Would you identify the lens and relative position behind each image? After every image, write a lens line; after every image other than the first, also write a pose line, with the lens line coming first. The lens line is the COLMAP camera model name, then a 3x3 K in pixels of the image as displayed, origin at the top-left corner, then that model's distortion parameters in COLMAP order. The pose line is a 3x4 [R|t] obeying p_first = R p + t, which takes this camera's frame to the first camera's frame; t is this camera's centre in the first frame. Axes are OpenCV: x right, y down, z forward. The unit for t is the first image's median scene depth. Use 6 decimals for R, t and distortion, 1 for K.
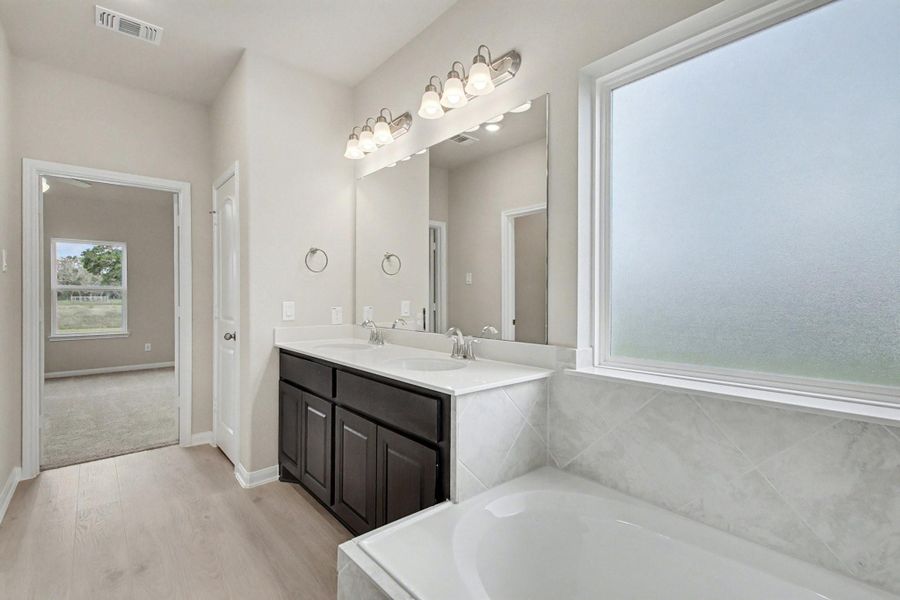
lens RADIAL K [[417.7, 0, 463.3], [0, 417.7, 299.7], [0, 0, 1]] dist [0.001751, 0.000115]
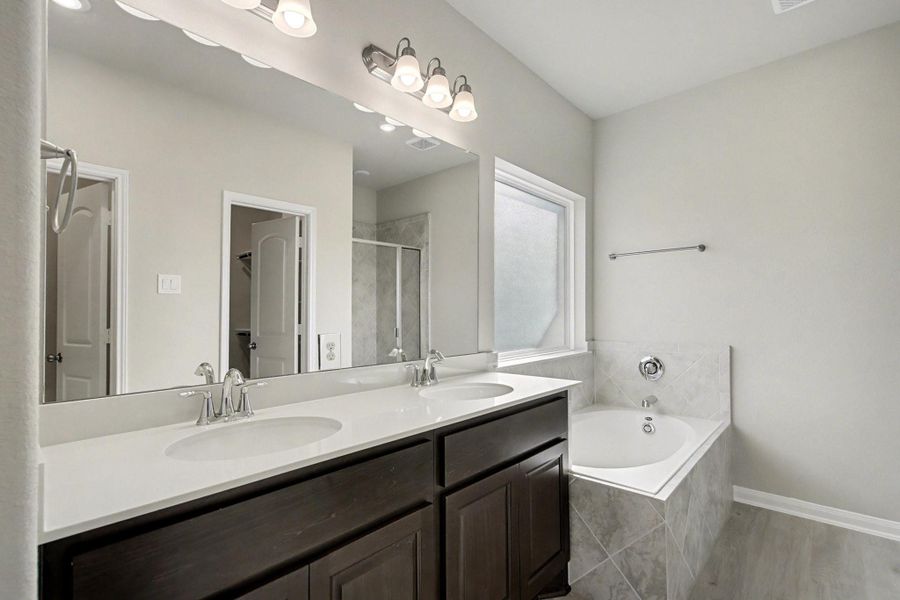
lens RADIAL K [[417.7, 0, 463.3], [0, 417.7, 299.7], [0, 0, 1]] dist [0.001751, 0.000115]
pose [[-0.117083, 0.026483, 0.992769, -0.710186], [0.007686, 0.999639, -0.025760, -0.014049], [-0.993092, 0.004614, -0.117244, 0.806952]]
